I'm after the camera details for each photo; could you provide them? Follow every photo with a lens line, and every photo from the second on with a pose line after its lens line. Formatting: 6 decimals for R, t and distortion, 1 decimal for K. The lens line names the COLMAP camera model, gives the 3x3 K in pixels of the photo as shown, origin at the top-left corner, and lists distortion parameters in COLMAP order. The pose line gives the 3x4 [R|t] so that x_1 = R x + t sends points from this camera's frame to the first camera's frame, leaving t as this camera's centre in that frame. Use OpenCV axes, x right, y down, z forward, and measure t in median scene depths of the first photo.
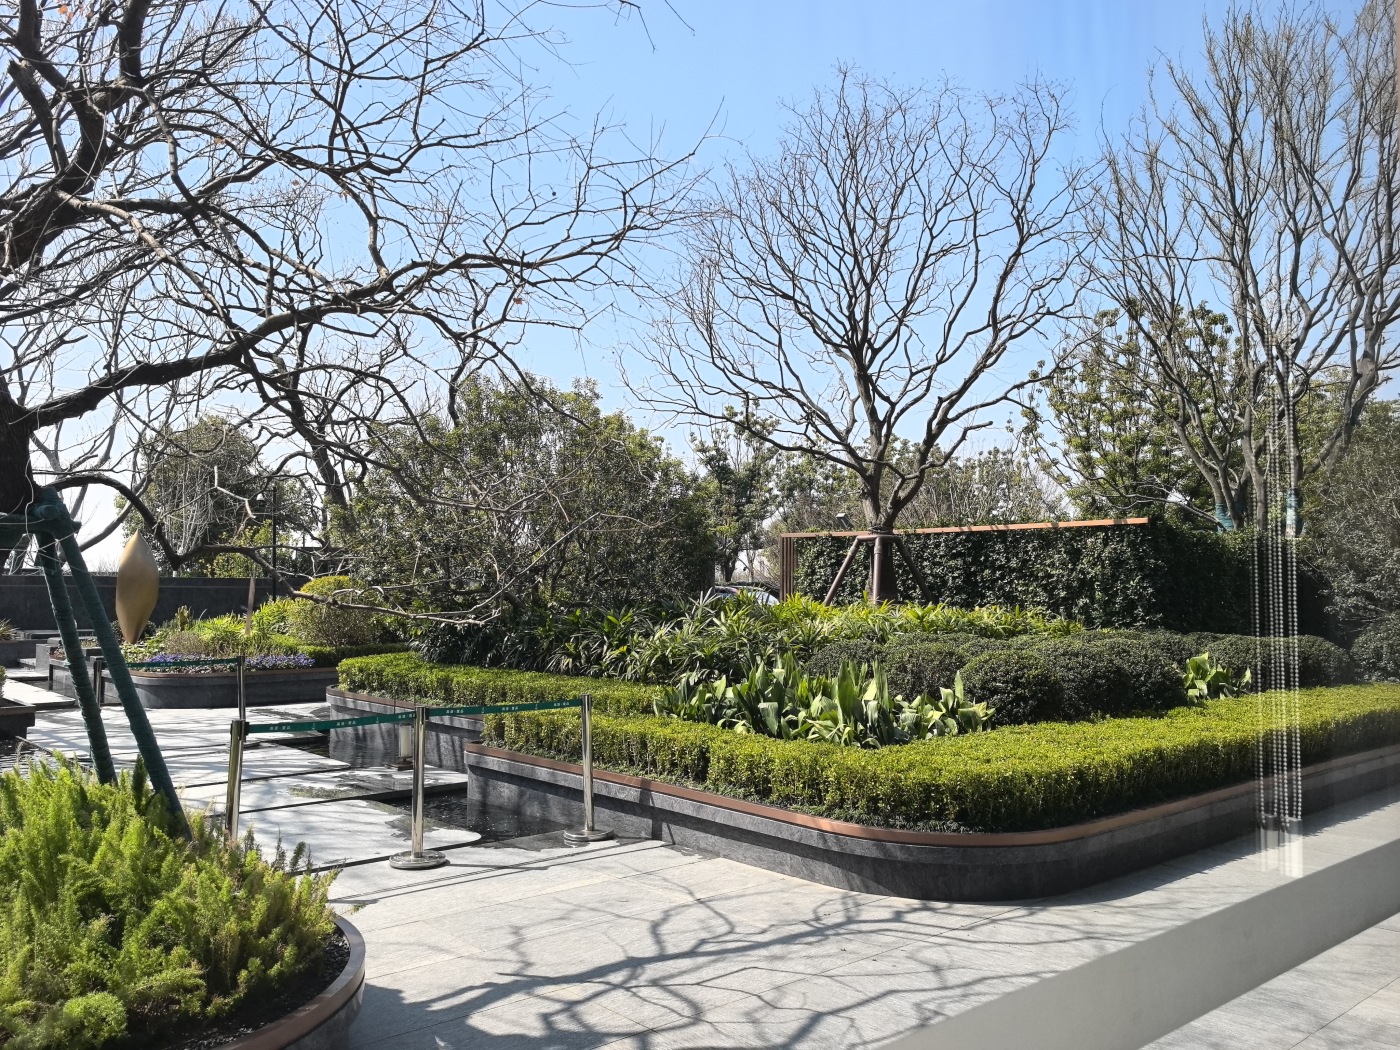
lens RADIAL K [[1151.0, 0, 680.3], [0, 1151.0, 525.7], [0, 0, 1]] dist [0.100916, -0.135516]
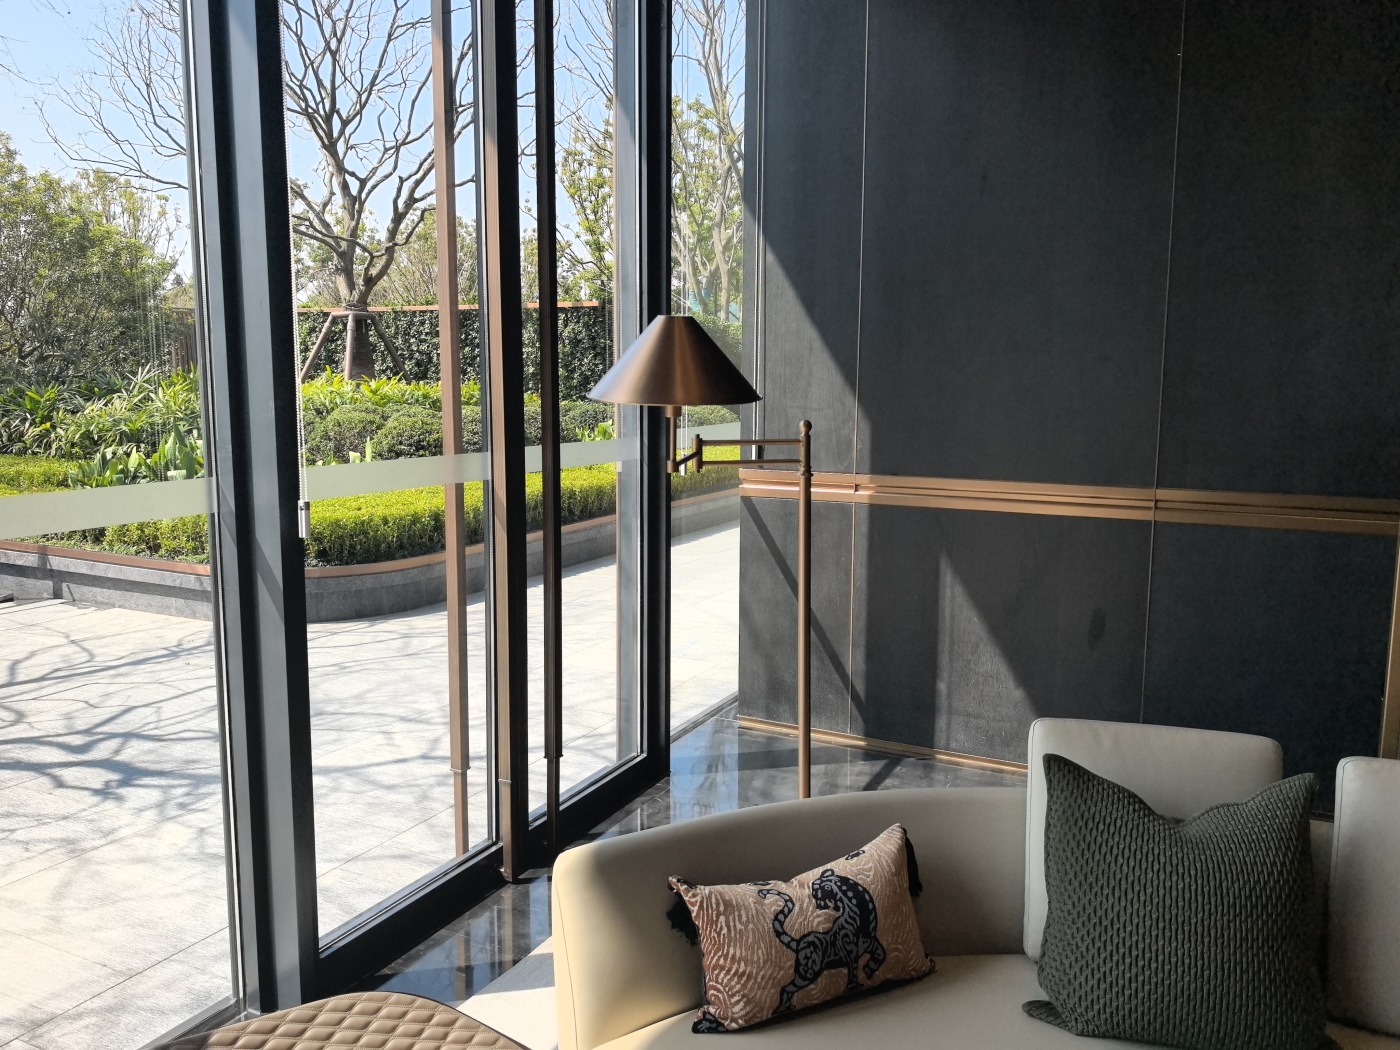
lens RADIAL K [[1135.8, 0, 695.0], [0, 1135.8, 562.4], [0, 0, 1]] dist [-0.005025, -0.009399]
pose [[0.927652, -0.066032, 0.367561, 0.106364], [-0.017514, 0.975468, 0.219444, -0.002318], [-0.373034, -0.210005, 0.903739, -0.121768]]
